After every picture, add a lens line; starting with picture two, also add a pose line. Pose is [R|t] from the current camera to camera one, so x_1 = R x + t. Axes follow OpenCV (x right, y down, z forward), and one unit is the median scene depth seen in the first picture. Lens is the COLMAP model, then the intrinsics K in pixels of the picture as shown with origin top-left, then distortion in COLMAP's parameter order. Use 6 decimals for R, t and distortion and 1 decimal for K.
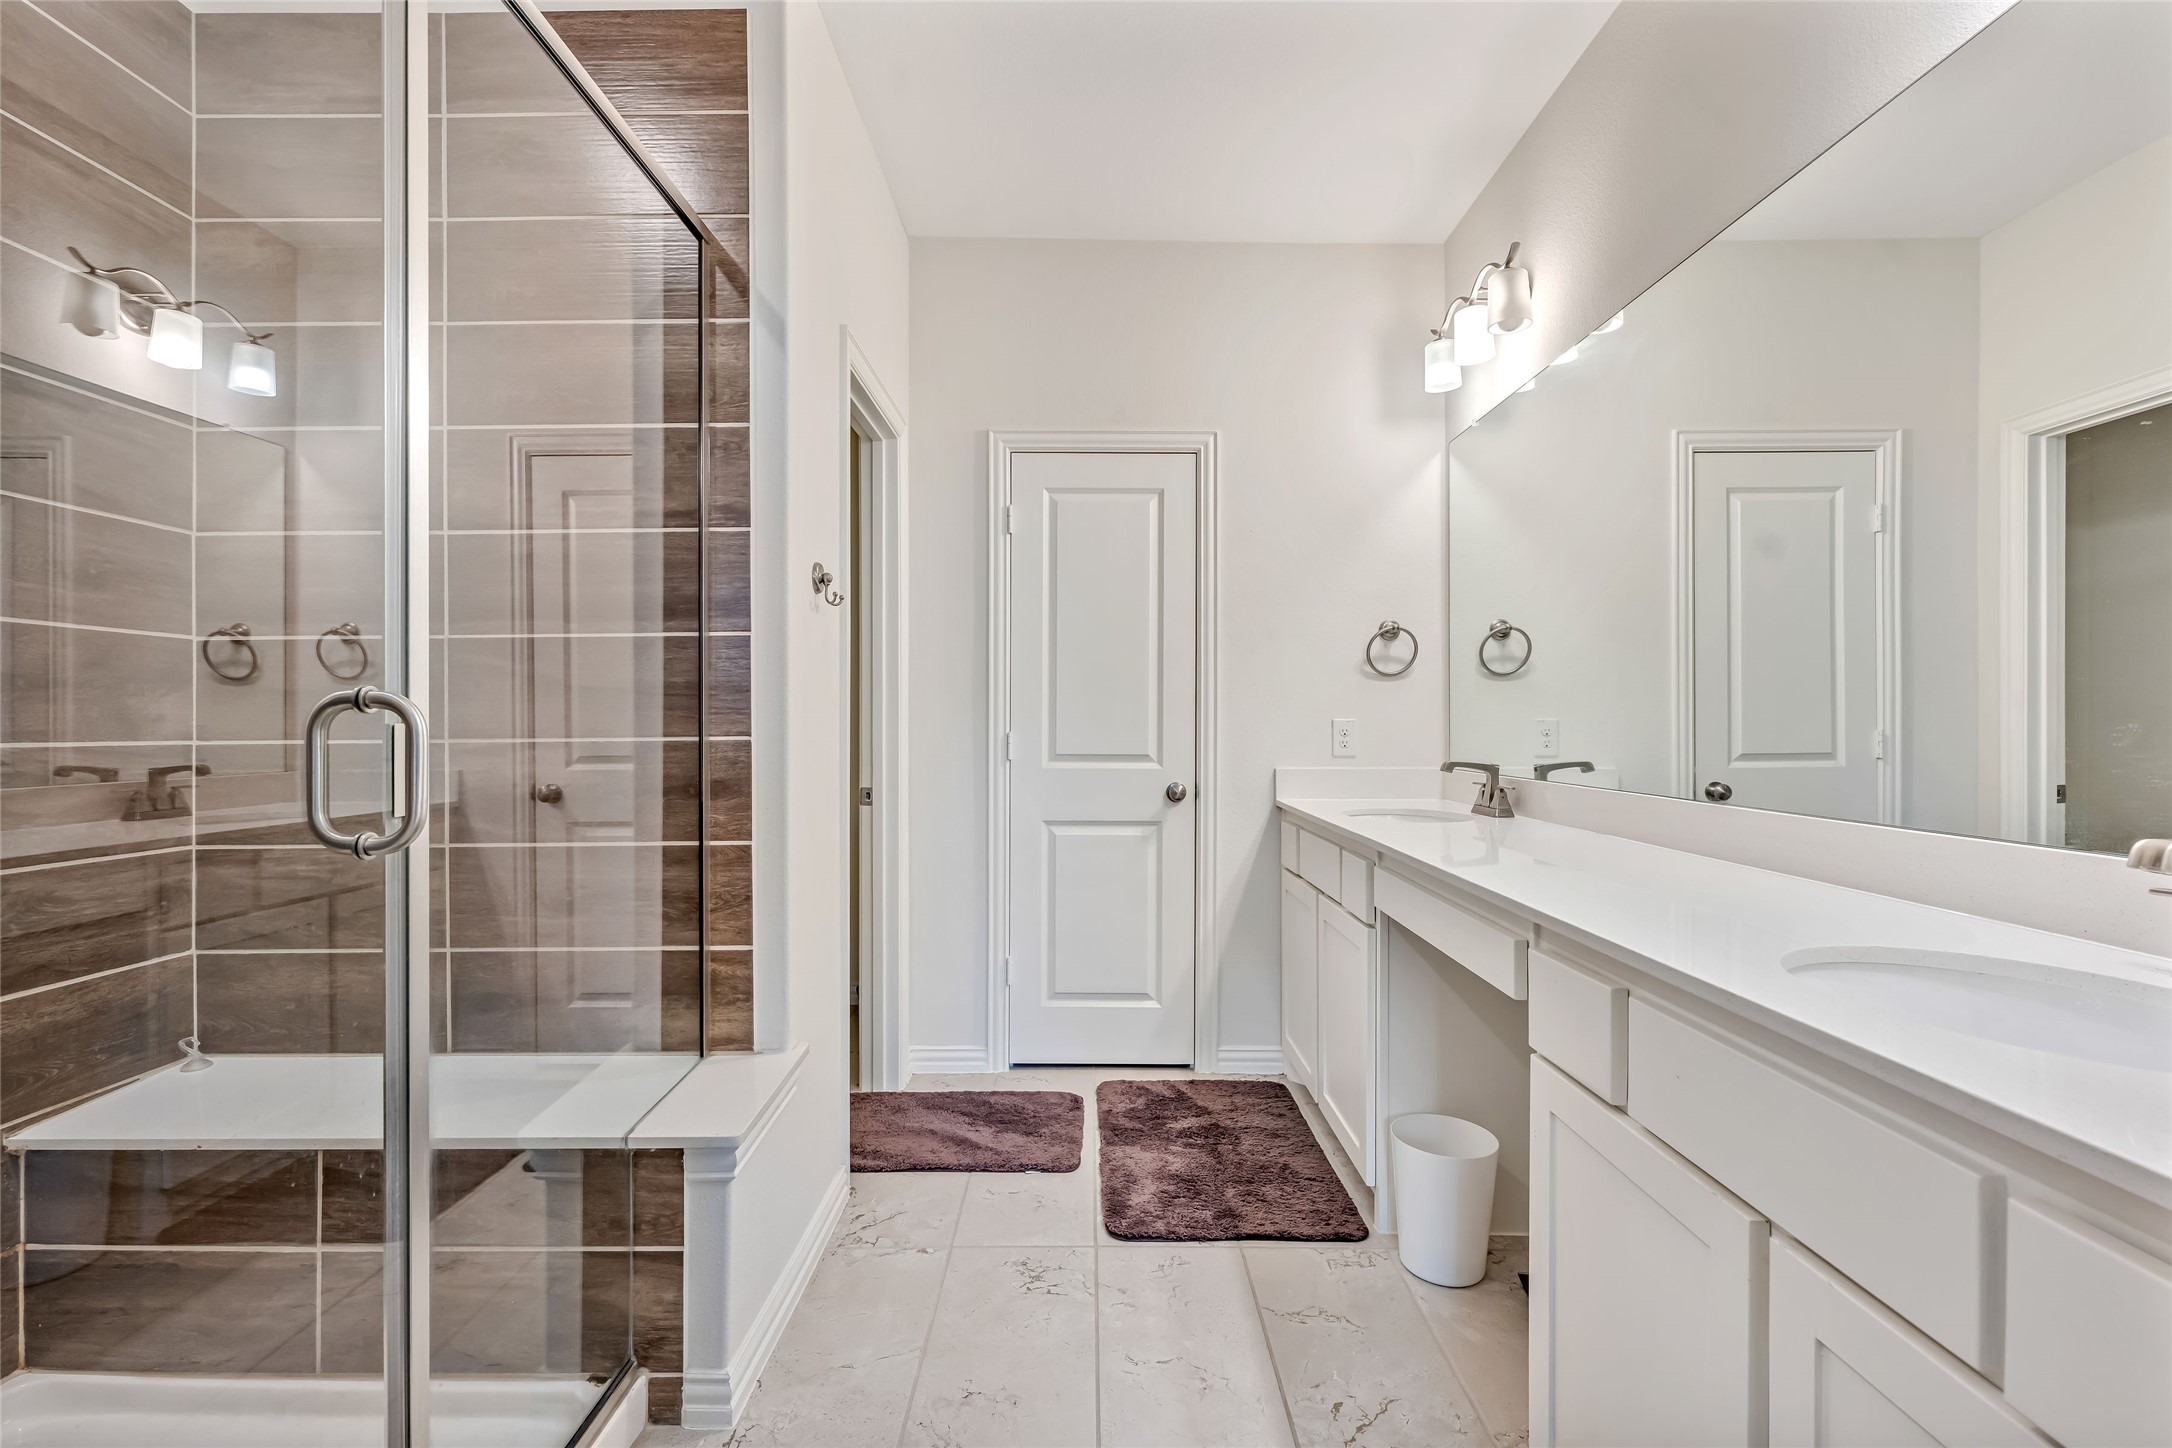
lens RADIAL K [[888.9, 0, 1090.3], [0, 888.9, 726.6], [0, 0, 1]] dist [0.001394, 0.000016]
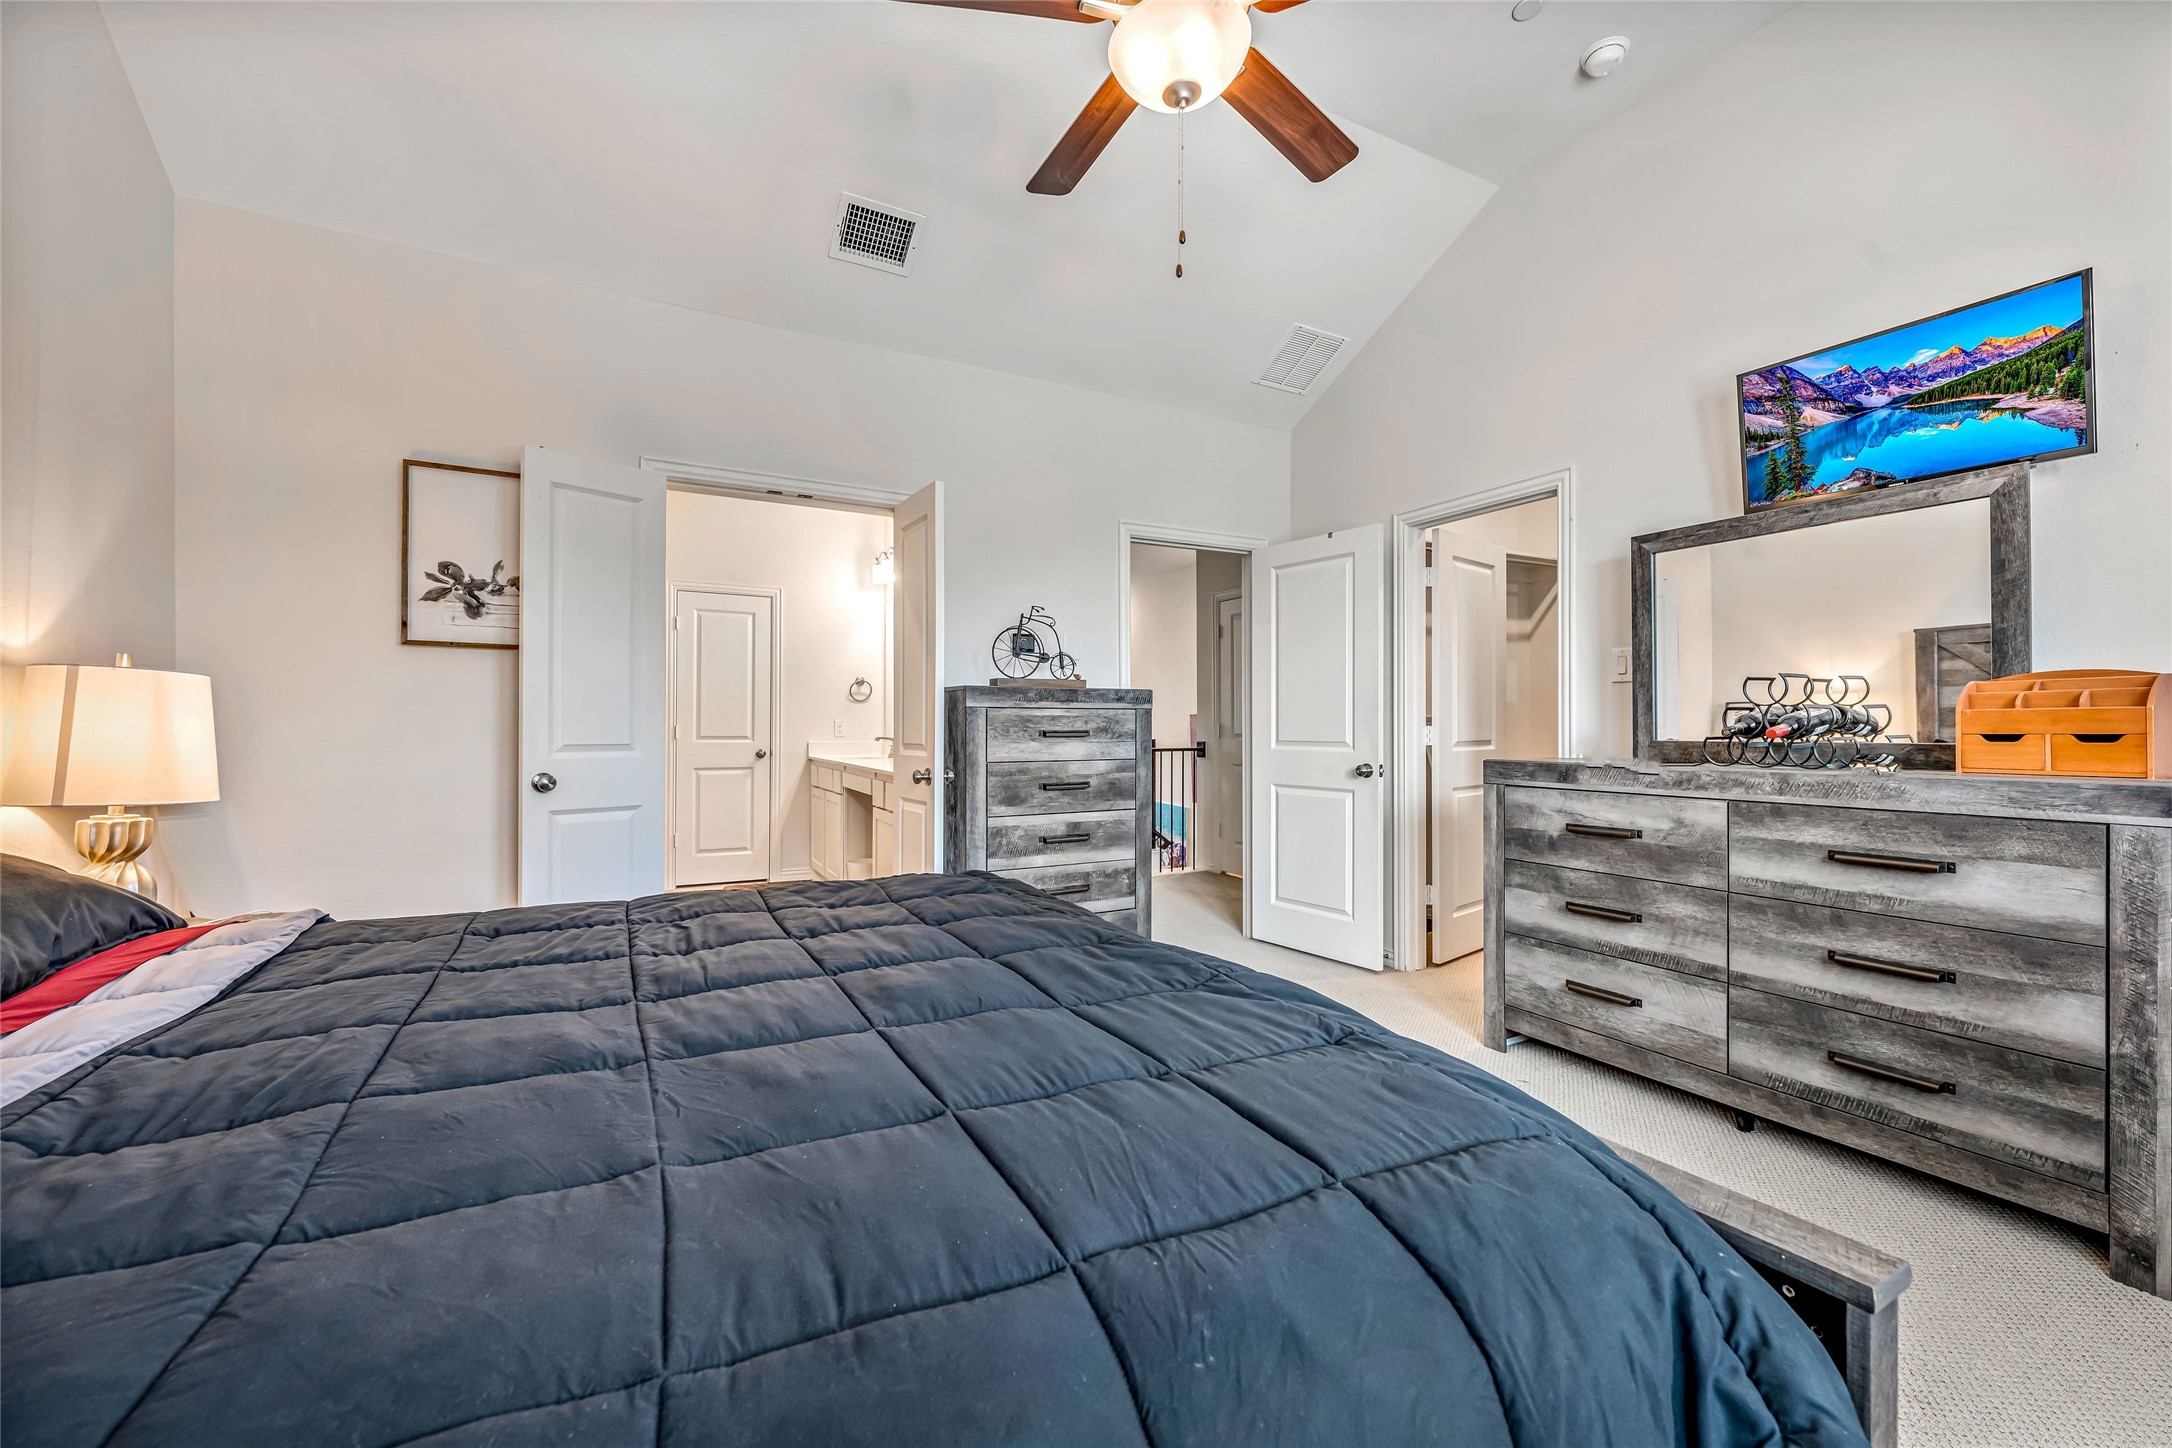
lens RADIAL K [[888.9, 0, 1092.0], [0, 888.9, 721.9], [0, 0, 1]] dist [0.001394, 0.000016]
pose [[0.874573, 0.003668, 0.484881, -0.249469], [-0.001838, 0.999989, -0.004251, 0.004971], [-0.484891, 0.002826, 0.874570, -1.287612]]
